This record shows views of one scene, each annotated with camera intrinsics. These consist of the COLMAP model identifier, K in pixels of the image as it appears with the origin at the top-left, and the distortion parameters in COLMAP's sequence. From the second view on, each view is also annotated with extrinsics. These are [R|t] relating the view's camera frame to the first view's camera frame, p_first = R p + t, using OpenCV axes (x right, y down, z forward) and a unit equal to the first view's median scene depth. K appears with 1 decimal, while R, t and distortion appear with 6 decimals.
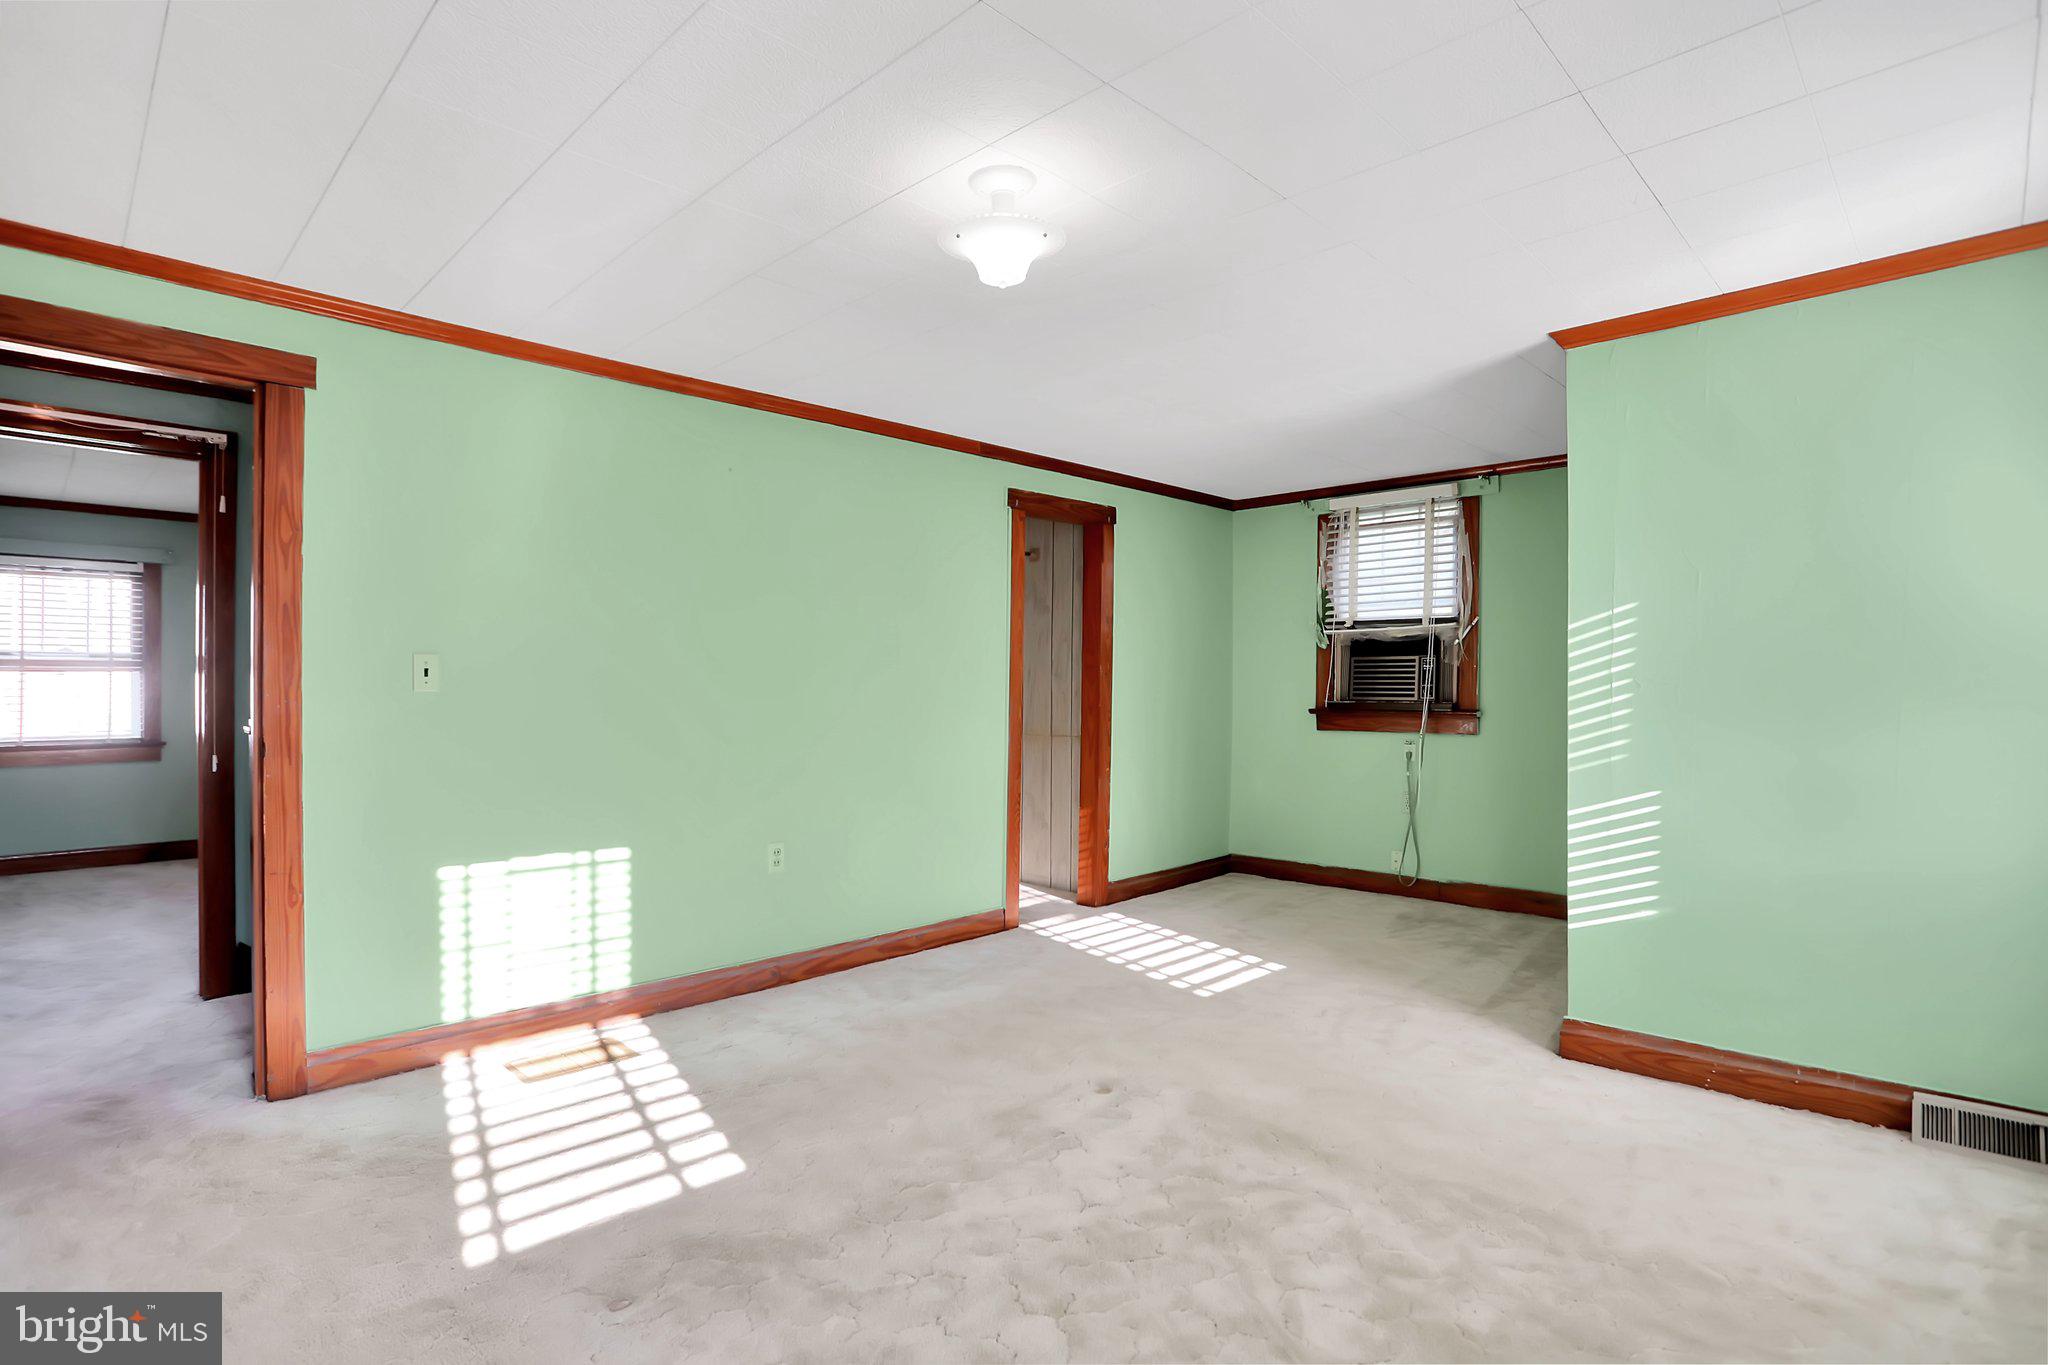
lens RADIAL K [[1045.9, 0, 1026.7], [0, 1045.9, 685.2], [0, 0, 1]] dist [-0.034317, 0.001899]
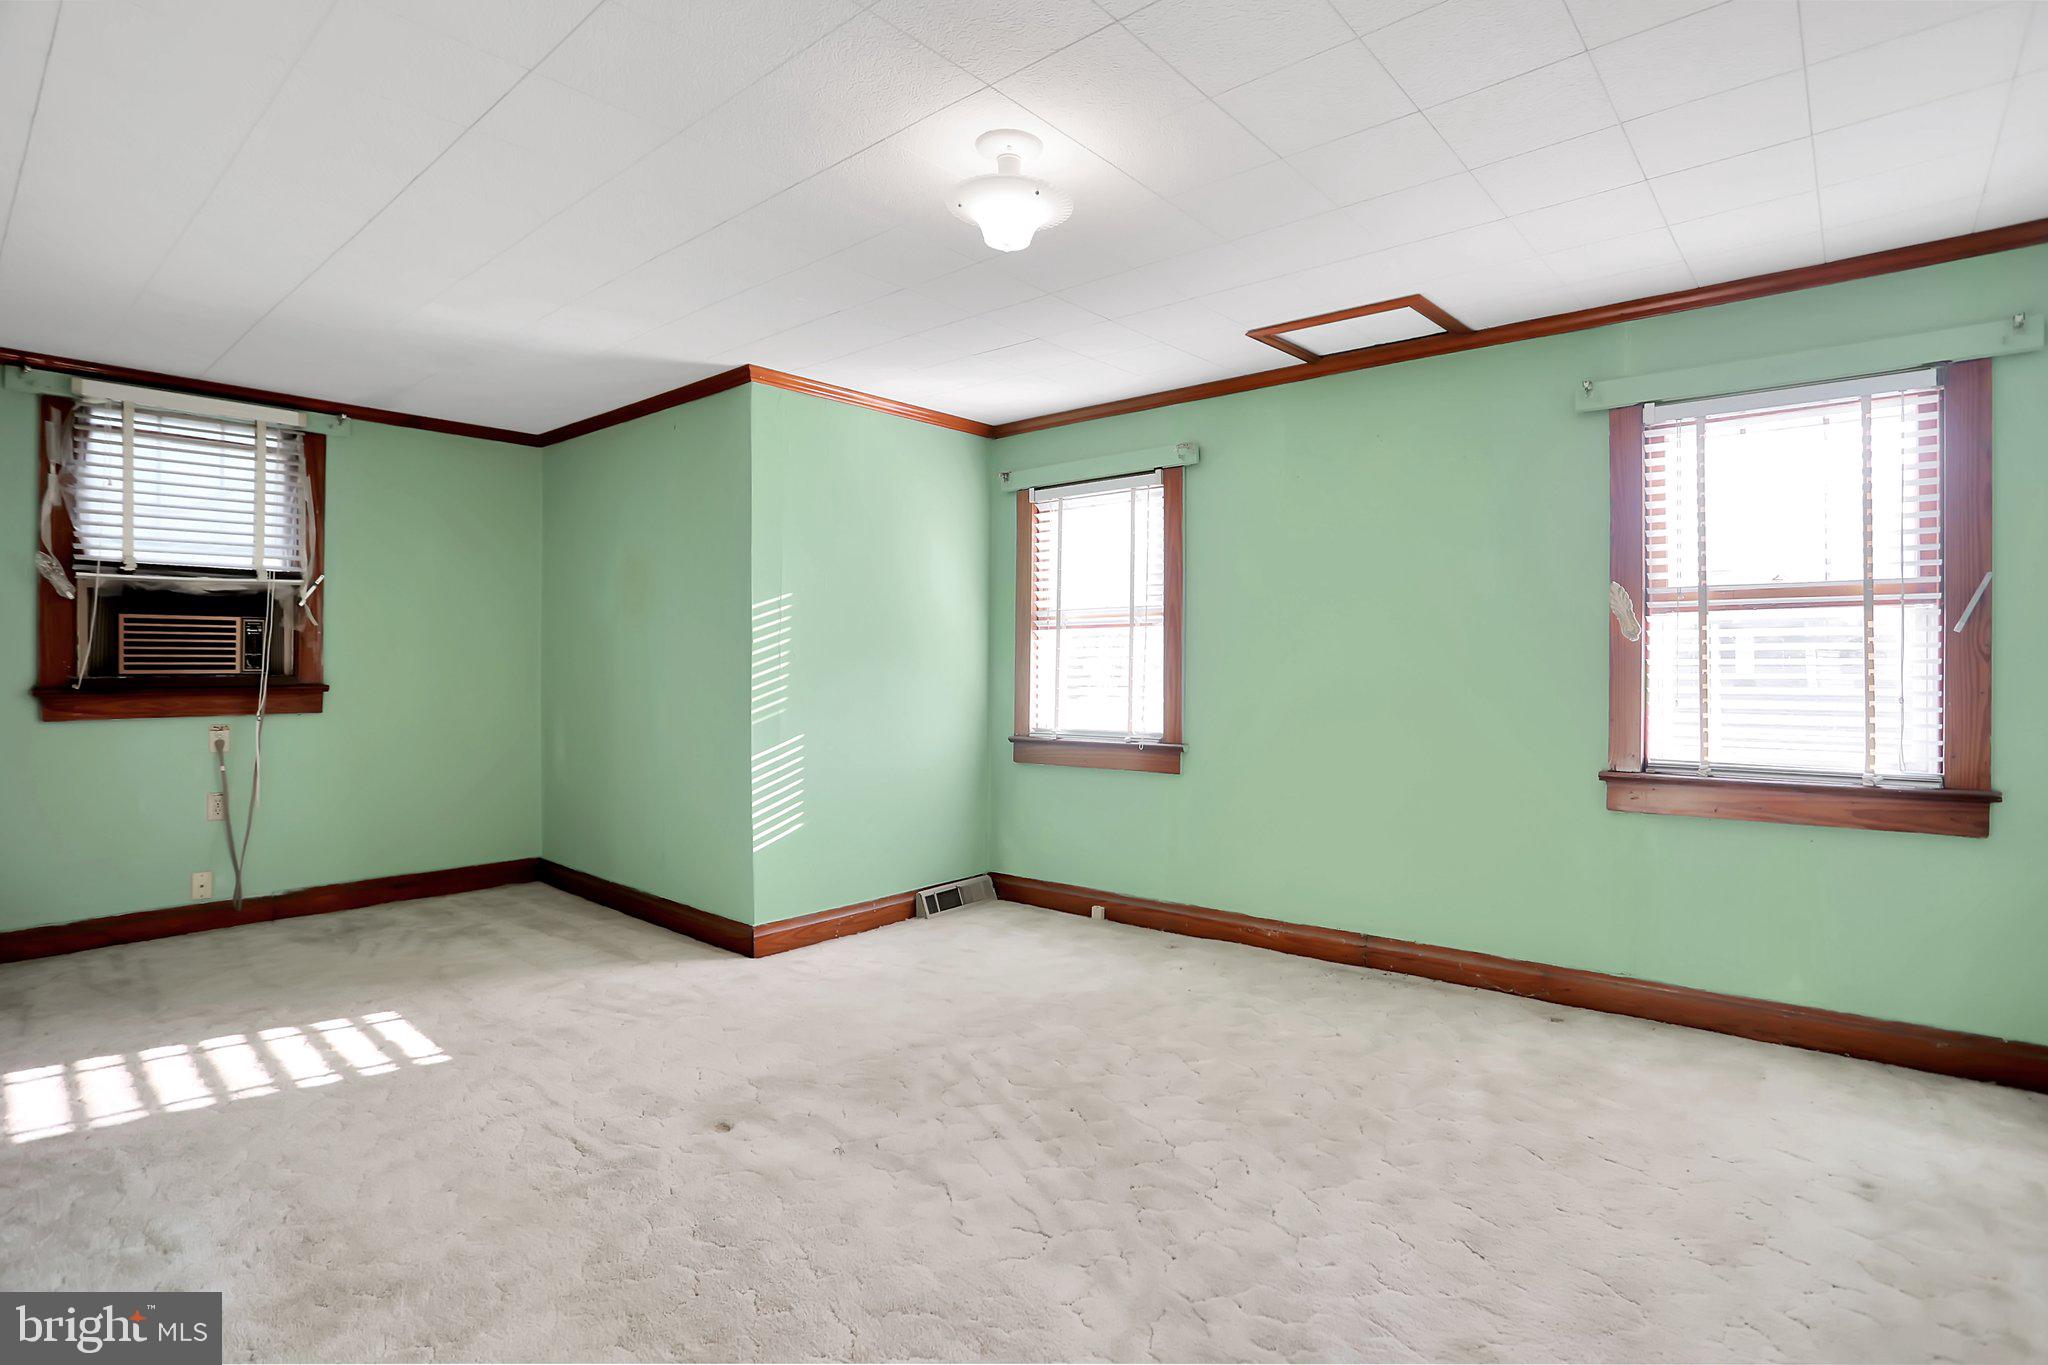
lens RADIAL K [[1045.9, 0, 1026.7], [0, 1045.9, 685.2], [0, 0, 1]] dist [-0.034317, 0.001899]
pose [[-0.068370, -0.020286, 0.997454, -0.460320], [-0.001779, 0.999794, 0.020211, 0.007061], [-0.997658, -0.000392, -0.068392, 0.481794]]
